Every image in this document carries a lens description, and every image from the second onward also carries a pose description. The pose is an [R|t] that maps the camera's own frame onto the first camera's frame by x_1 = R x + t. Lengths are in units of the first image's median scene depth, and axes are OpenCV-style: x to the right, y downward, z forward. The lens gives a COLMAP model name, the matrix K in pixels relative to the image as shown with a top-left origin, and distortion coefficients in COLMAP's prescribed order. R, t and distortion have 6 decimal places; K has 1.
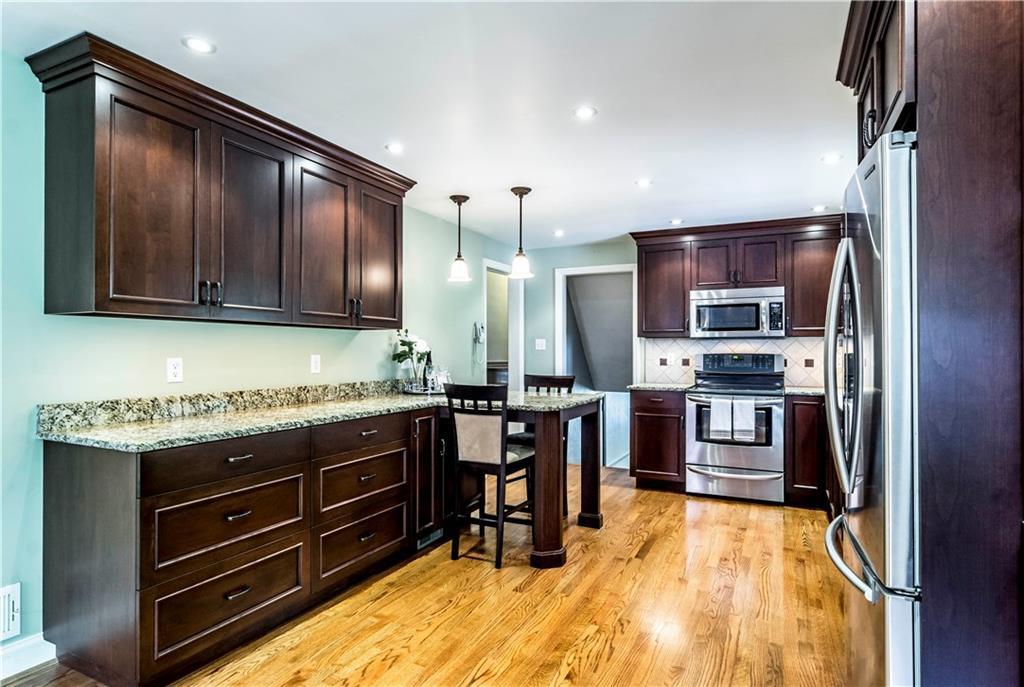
lens RADIAL K [[552.6, 0, 512.8], [0, 552.6, 346.8], [0, 0, 1]] dist [-0.004511, 0.001688]
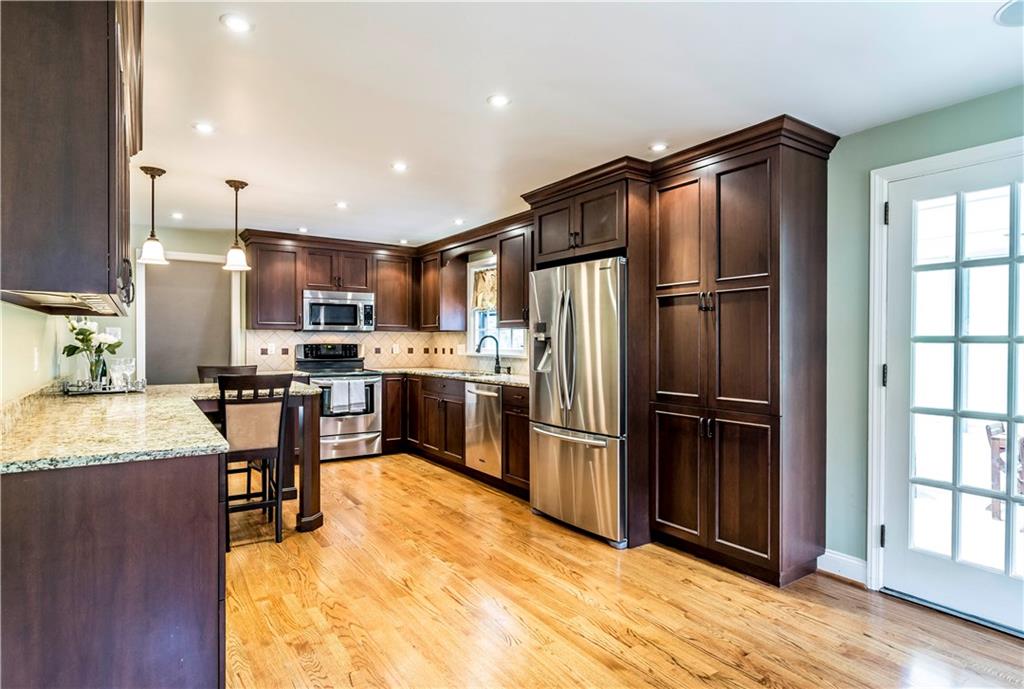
lens RADIAL K [[552.6, 0, 507.0], [0, 552.6, 344.2], [0, 0, 1]] dist [-0.004511, 0.001688]
pose [[0.504600, -0.004169, 0.863343, -0.517263], [-0.008747, 0.999912, 0.009941, -0.002447], [-0.863309, -0.012568, 0.504519, 0.049173]]
